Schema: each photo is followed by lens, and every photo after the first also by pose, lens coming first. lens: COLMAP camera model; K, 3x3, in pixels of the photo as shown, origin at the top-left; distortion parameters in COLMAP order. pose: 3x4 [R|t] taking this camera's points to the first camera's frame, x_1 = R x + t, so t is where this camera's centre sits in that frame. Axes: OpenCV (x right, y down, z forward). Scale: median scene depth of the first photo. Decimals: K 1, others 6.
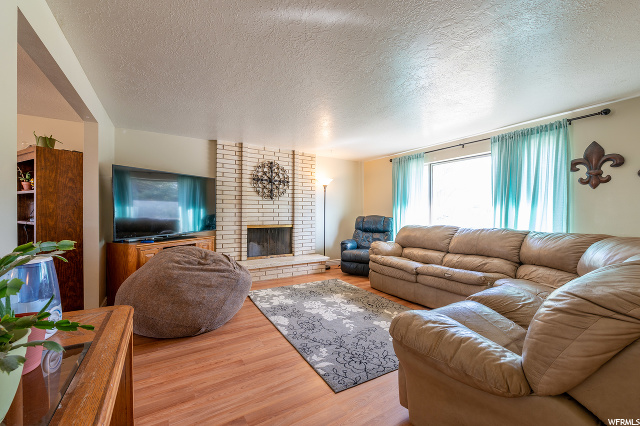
lens RADIAL K [[267.4, 0, 314.0], [0, 267.4, 214.5], [0, 0, 1]] dist [-0.000329, -0.000050]
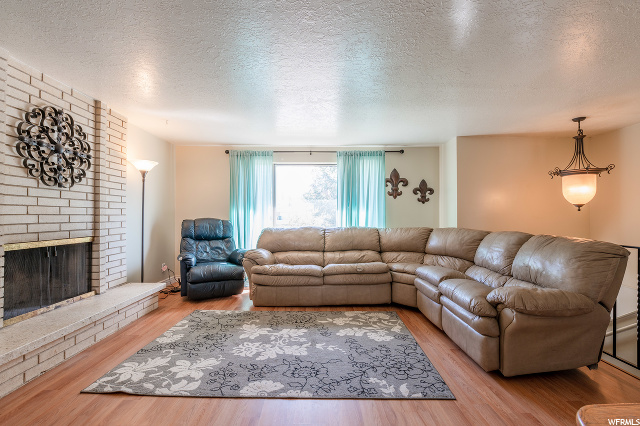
lens RADIAL K [[291.5, 0, 319.9], [0, 291.5, 215.8], [0, 0, 1]] dist [-0.008832, -0.000003]
pose [[0.484591, -0.005066, 0.874726, -0.492135], [0.009287, 0.999957, 0.000646, -0.001227], [-0.874692, 0.007811, 0.484617, 0.420898]]
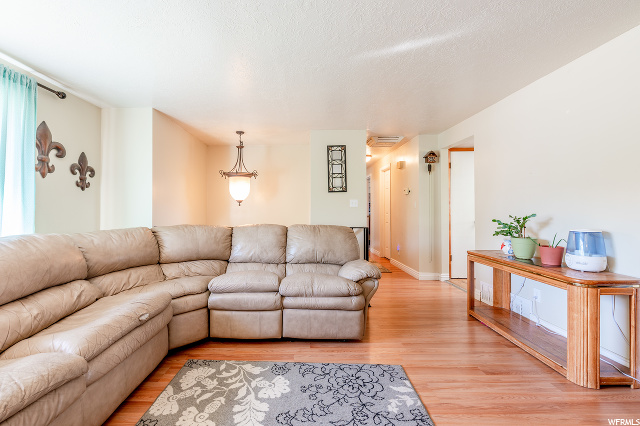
lens RADIAL K [[291.5, 0, 311.2], [0, 291.5, 206.0], [0, 0, 1]] dist [-0.008832, -0.000003]
pose [[-0.874576, 0.002021, 0.484885, -0.084984], [0.001941, 0.999998, -0.000668, -0.005341], [-0.484885, 0.000357, -0.874578, 1.040606]]
